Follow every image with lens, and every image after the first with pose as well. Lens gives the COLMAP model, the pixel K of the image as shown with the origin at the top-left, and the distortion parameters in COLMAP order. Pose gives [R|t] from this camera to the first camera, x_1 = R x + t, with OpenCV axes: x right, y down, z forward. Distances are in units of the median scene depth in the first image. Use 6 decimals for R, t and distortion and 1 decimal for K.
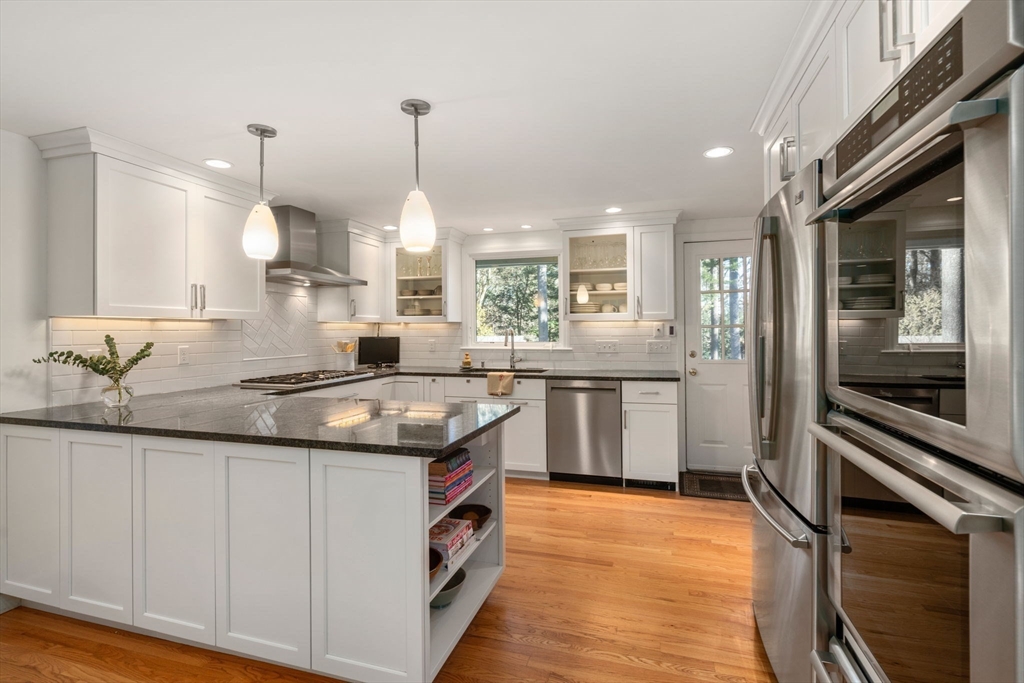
lens RADIAL K [[475.4, 0, 519.2], [0, 475.4, 331.2], [0, 0, 1]] dist [-0.002271, 0.000039]
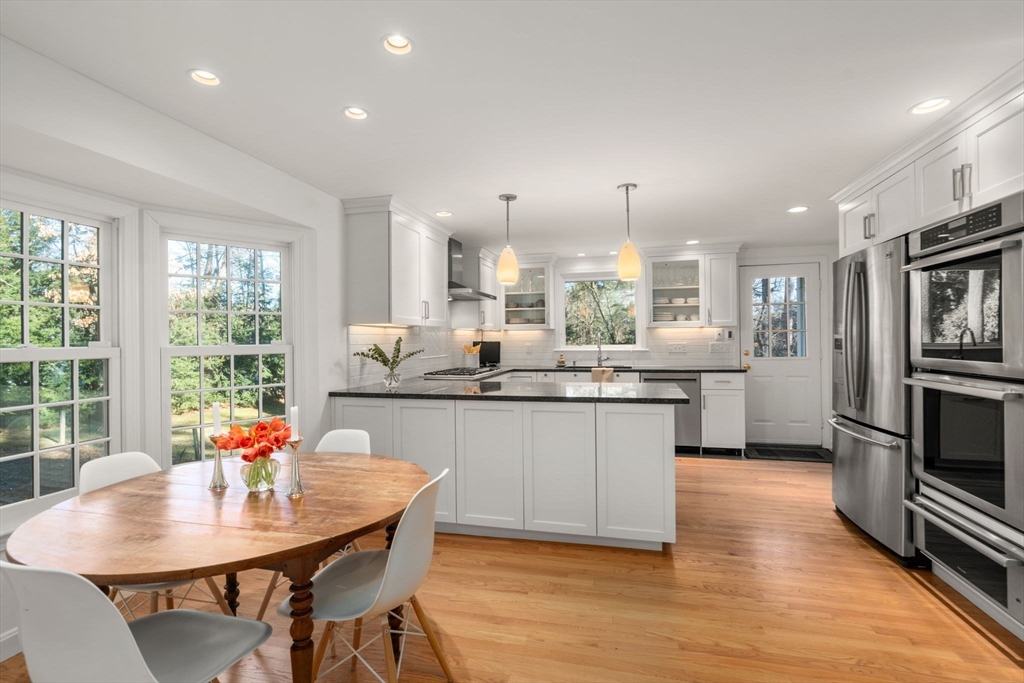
lens RADIAL K [[475.4, 0, 512.6], [0, 475.4, 343.4], [0, 0, 1]] dist [-0.002271, 0.000039]
pose [[0.998987, -0.005349, 0.044684, -0.335250], [0.005102, 0.999971, 0.005623, 0.012289], [-0.044713, -0.005389, 0.998985, -0.265712]]
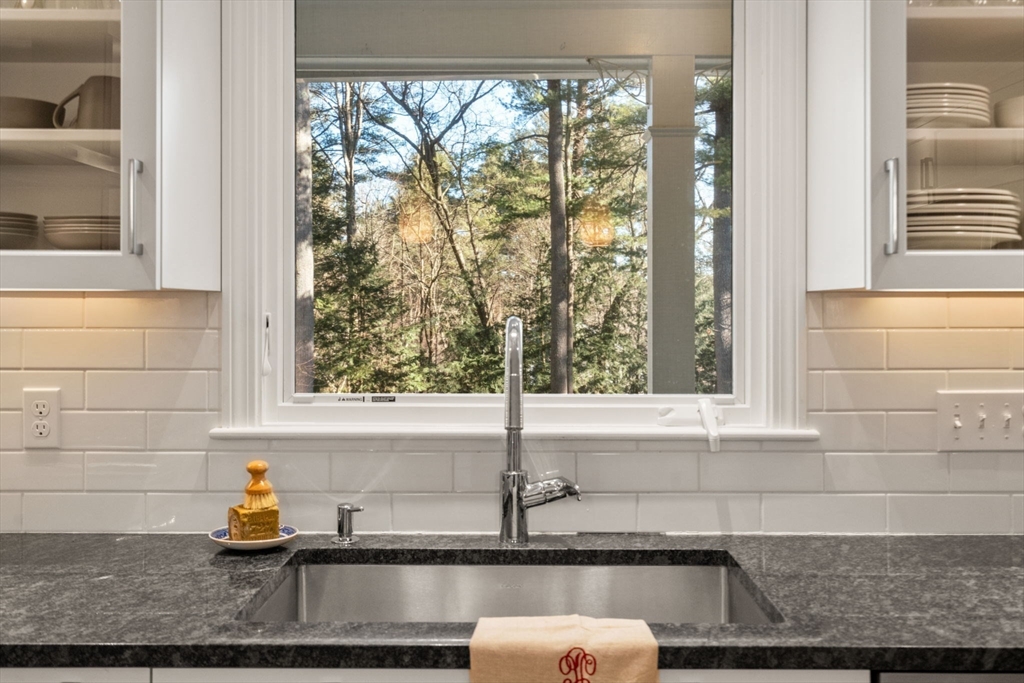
lens RADIAL K [[1003.4, 0, 518.0], [0, 1003.4, 311.1], [0, 0, 1]] dist [0.007243, 0.000000]
pose [[0.956975, 0.006641, 0.290094, -0.144887], [-0.005238, 0.999971, -0.005613, -0.011808], [-0.290122, 0.003852, 0.956982, 0.693476]]
